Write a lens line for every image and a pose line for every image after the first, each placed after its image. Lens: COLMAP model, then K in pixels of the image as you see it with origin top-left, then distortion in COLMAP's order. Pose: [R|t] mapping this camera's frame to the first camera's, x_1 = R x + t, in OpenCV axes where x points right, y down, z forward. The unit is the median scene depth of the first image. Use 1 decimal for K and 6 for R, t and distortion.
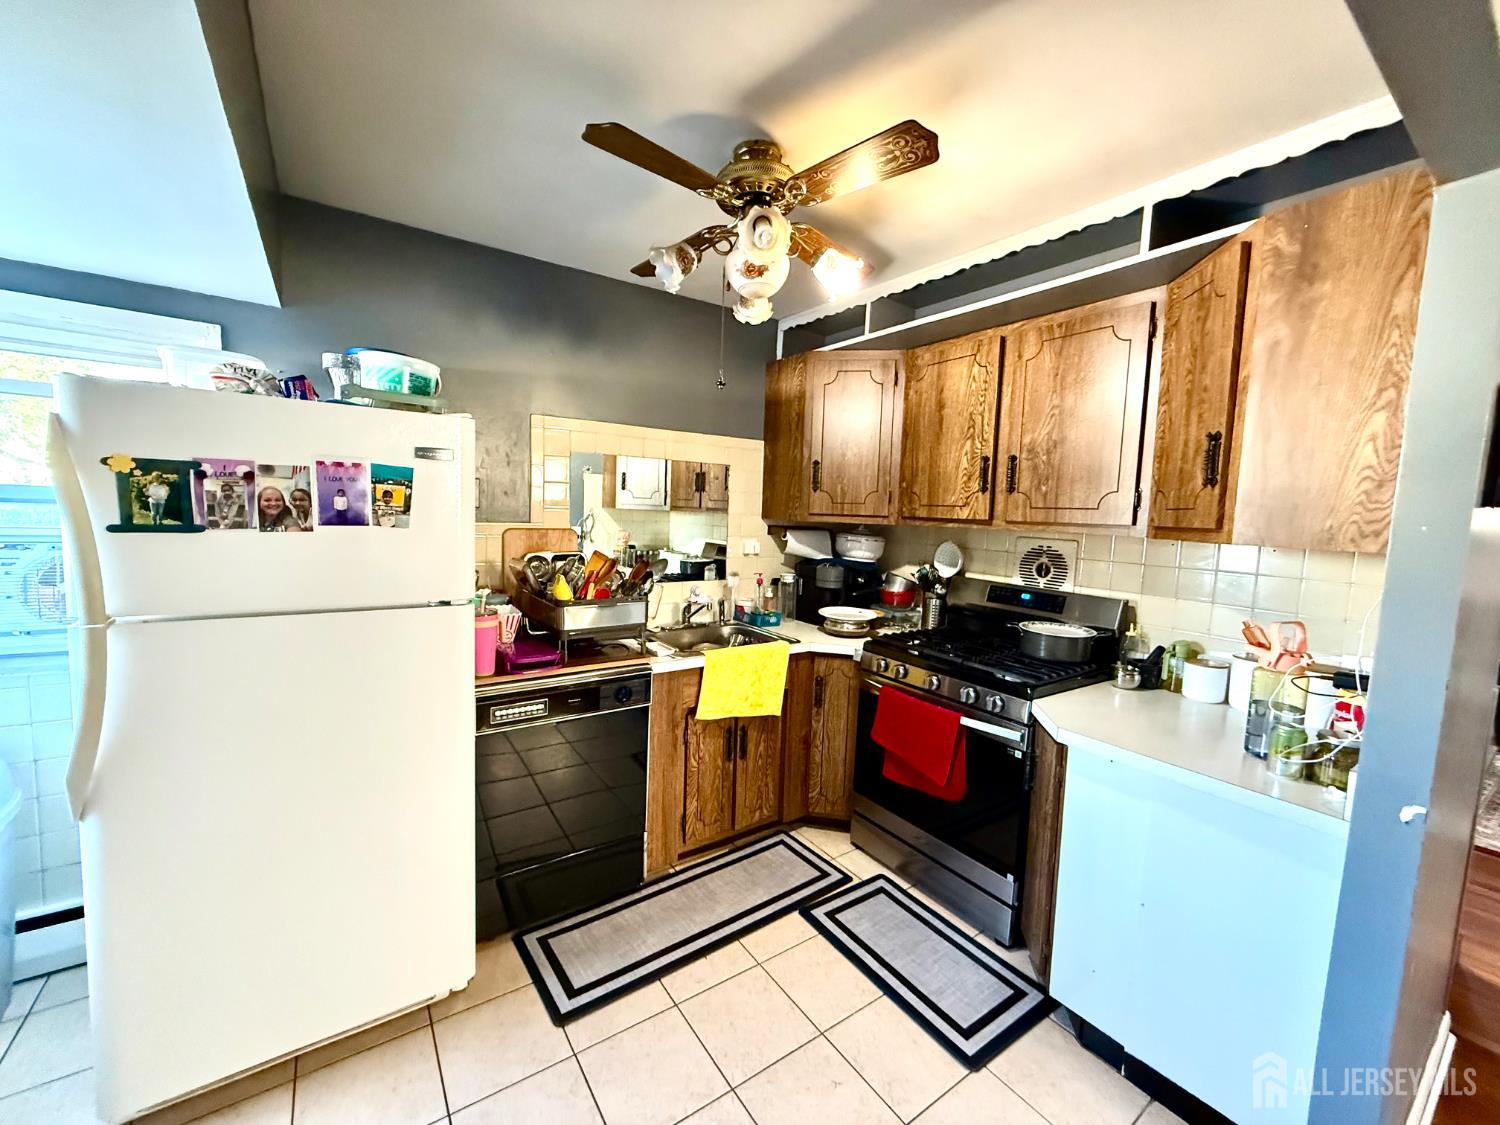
lens RADIAL K [[597.6, 0, 744.5], [0, 597.6, 560.9], [0, 0, 1]] dist [-0.000484, -0.000287]
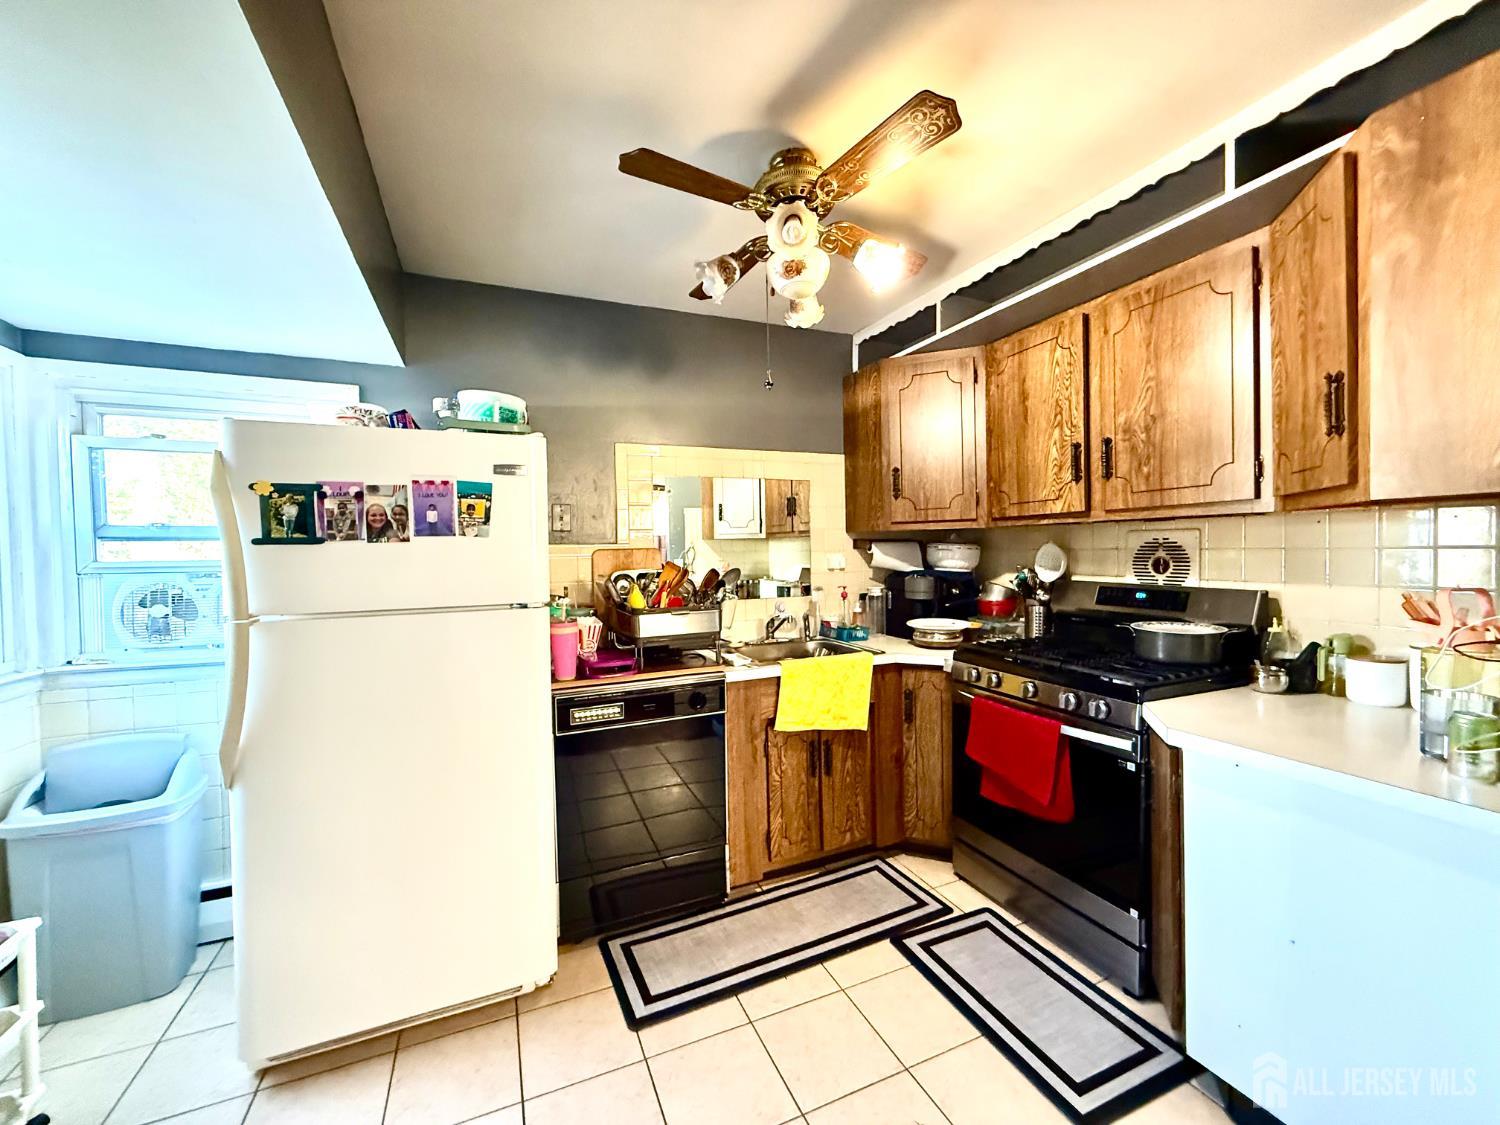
lens RADIAL K [[597.6, 0, 743.5], [0, 597.6, 560.5], [0, 0, 1]] dist [-0.000484, -0.000287]
pose [[0.979166, -0.049988, -0.196811, 0.088584], [0.036123, 0.996647, -0.073419, 0.066364], [0.199821, 0.064780, 0.977689, 0.010213]]
